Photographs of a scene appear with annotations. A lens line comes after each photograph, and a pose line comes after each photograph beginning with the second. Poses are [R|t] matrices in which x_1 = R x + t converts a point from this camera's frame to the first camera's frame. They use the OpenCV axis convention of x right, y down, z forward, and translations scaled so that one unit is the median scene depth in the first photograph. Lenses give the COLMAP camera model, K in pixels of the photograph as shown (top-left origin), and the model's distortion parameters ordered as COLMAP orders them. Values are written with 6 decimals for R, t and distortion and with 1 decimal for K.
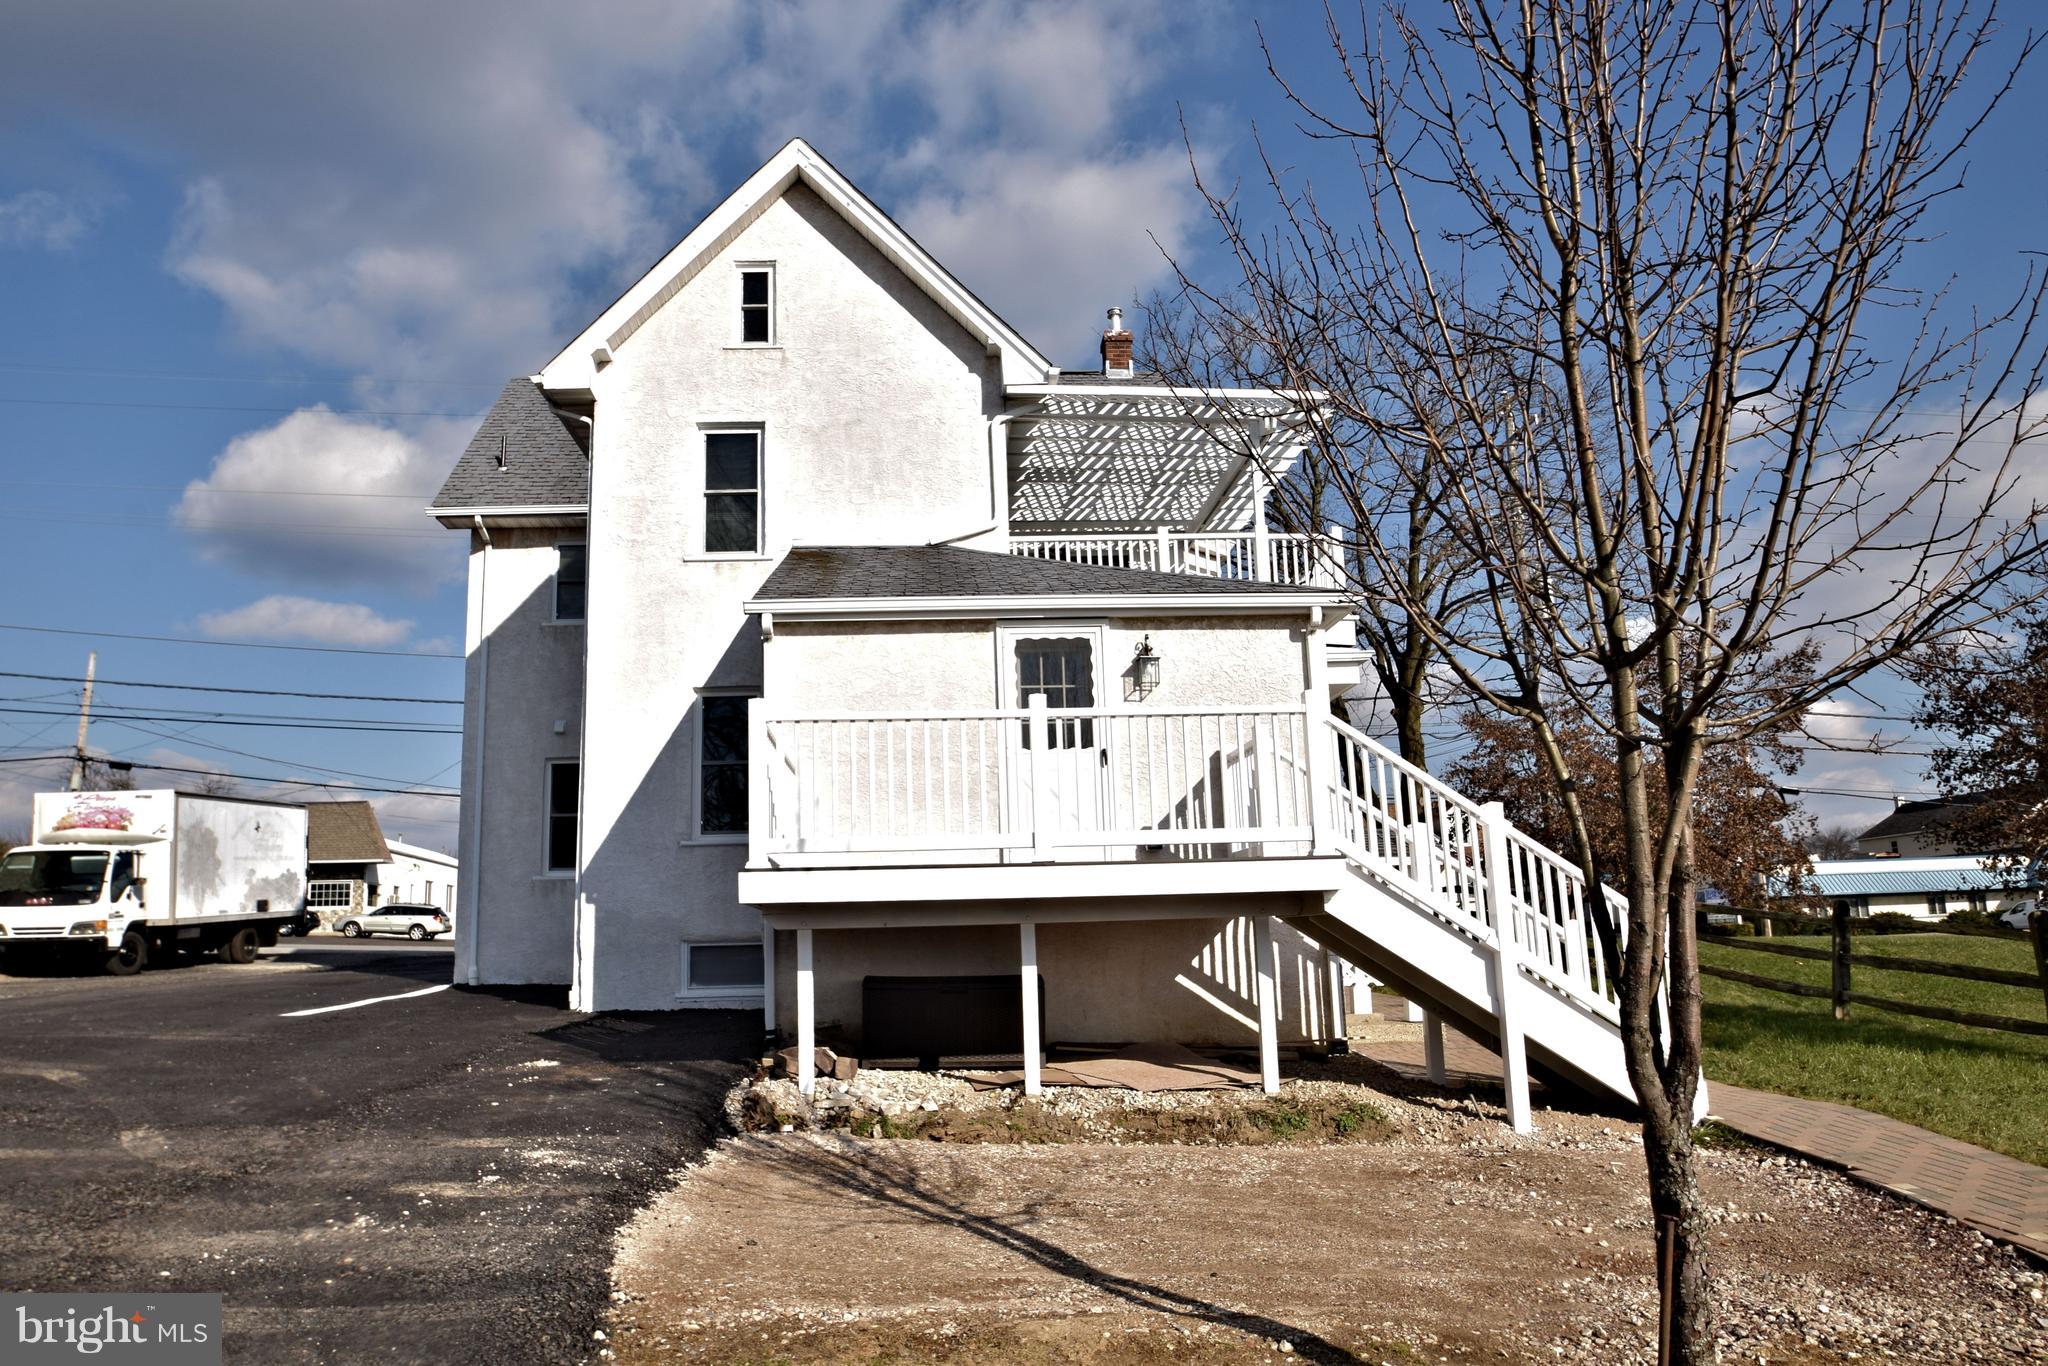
lens RADIAL K [[1304.4, 0, 1024.0], [0, 1304.4, 683.0], [0, 0, 1]] dist [-0.037761, 0.000185]
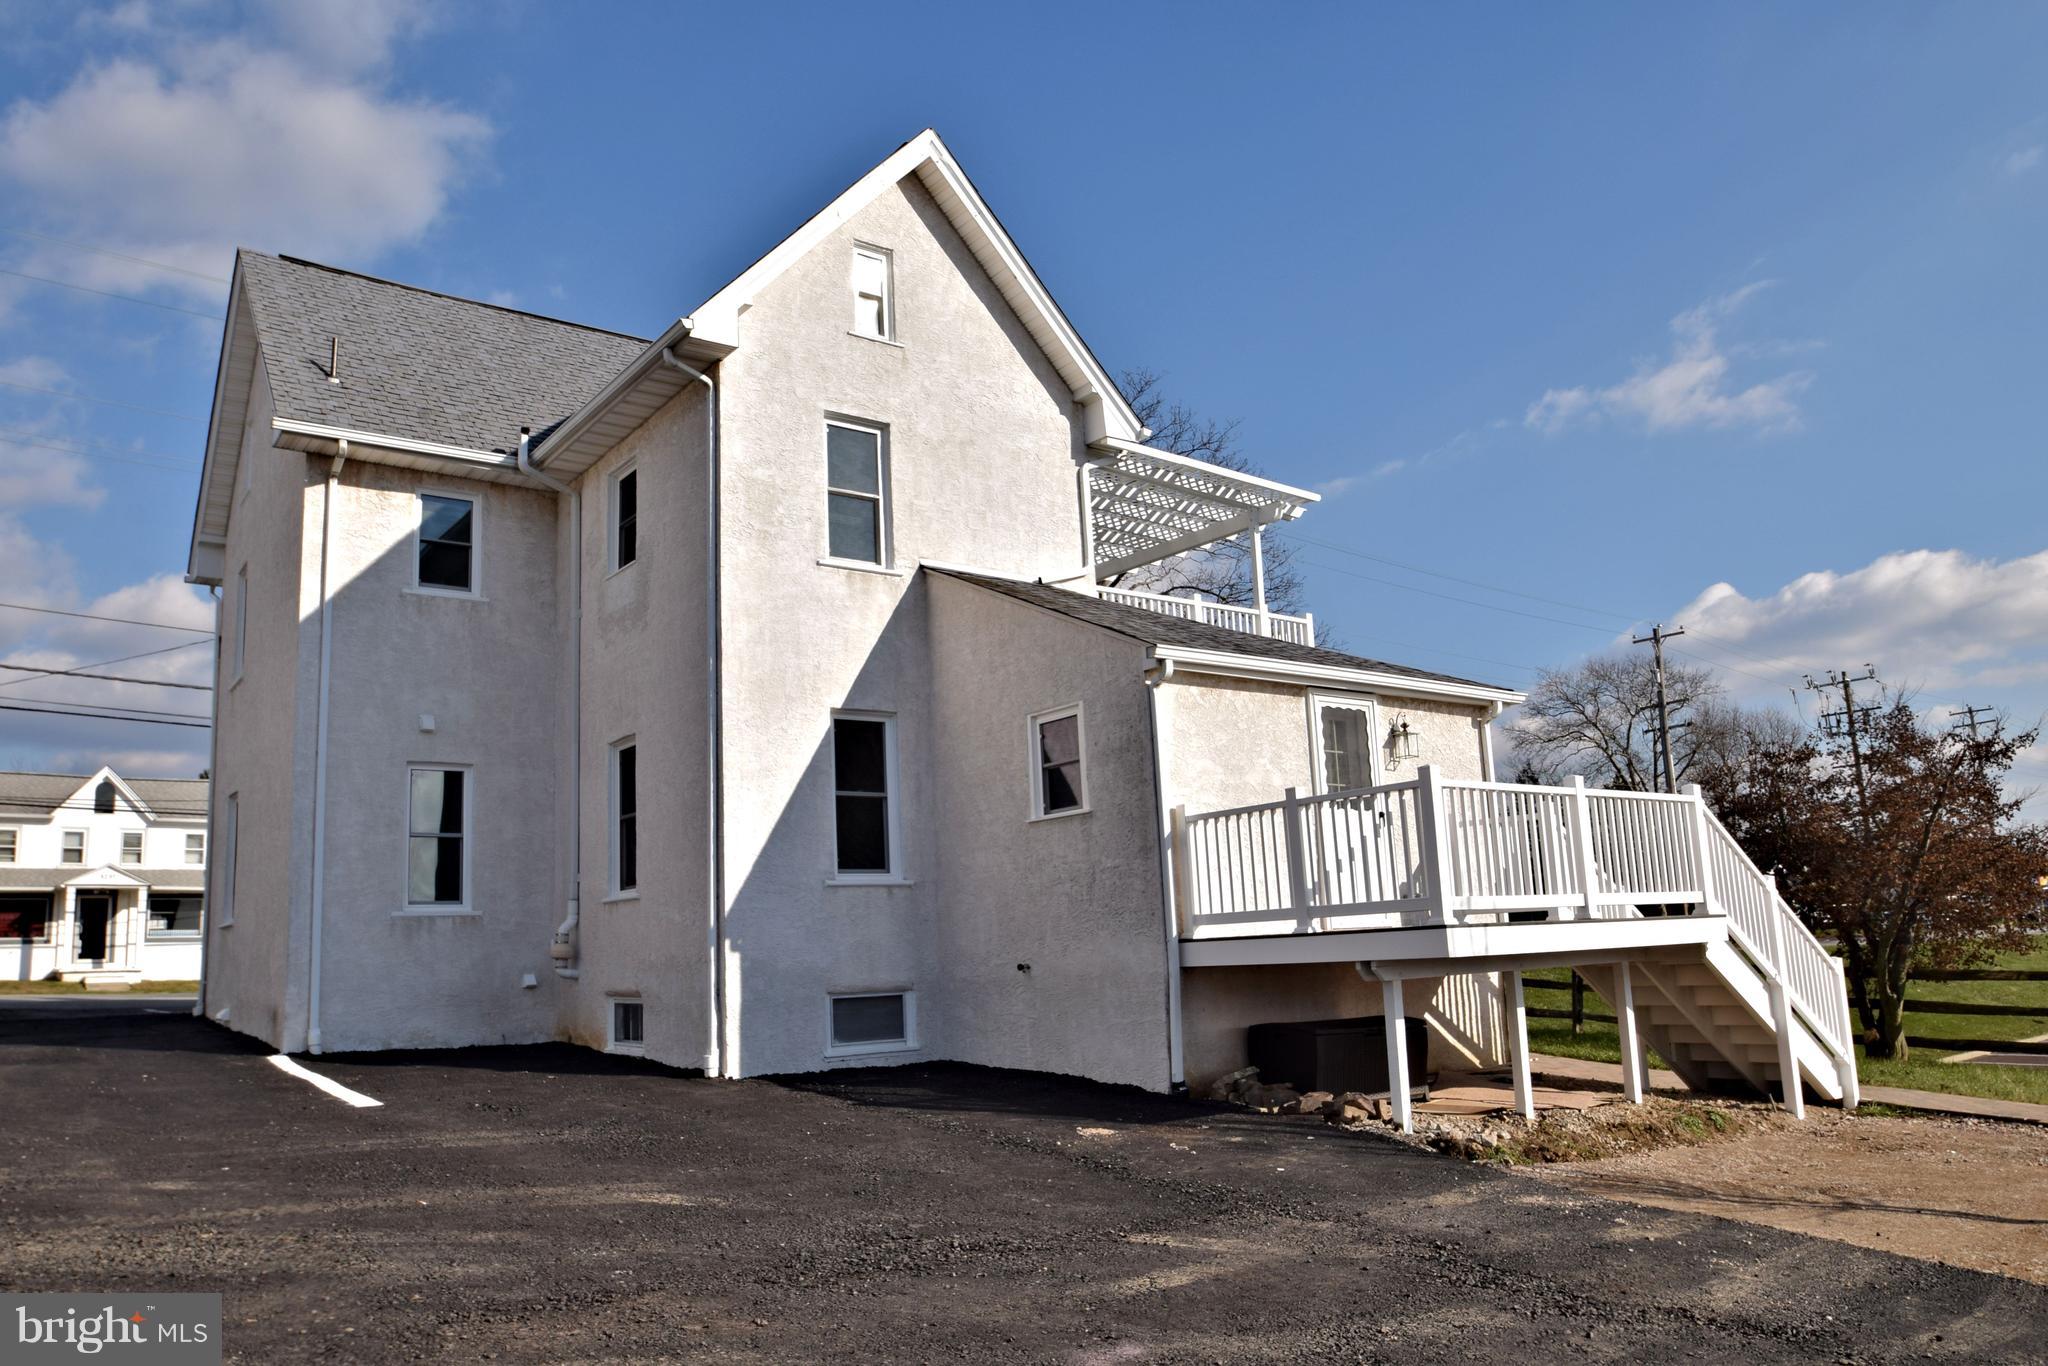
lens RADIAL K [[1360.4, 0, 1024.0], [0, 1360.4, 683.0], [0, 0, 1]] dist [-0.049191, -0.001493]
pose [[0.840355, 0.100033, 0.532726, -0.619527], [-0.091841, 0.994890, -0.041940, 0.013058], [-0.534199, -0.013682, 0.845248, 0.136967]]
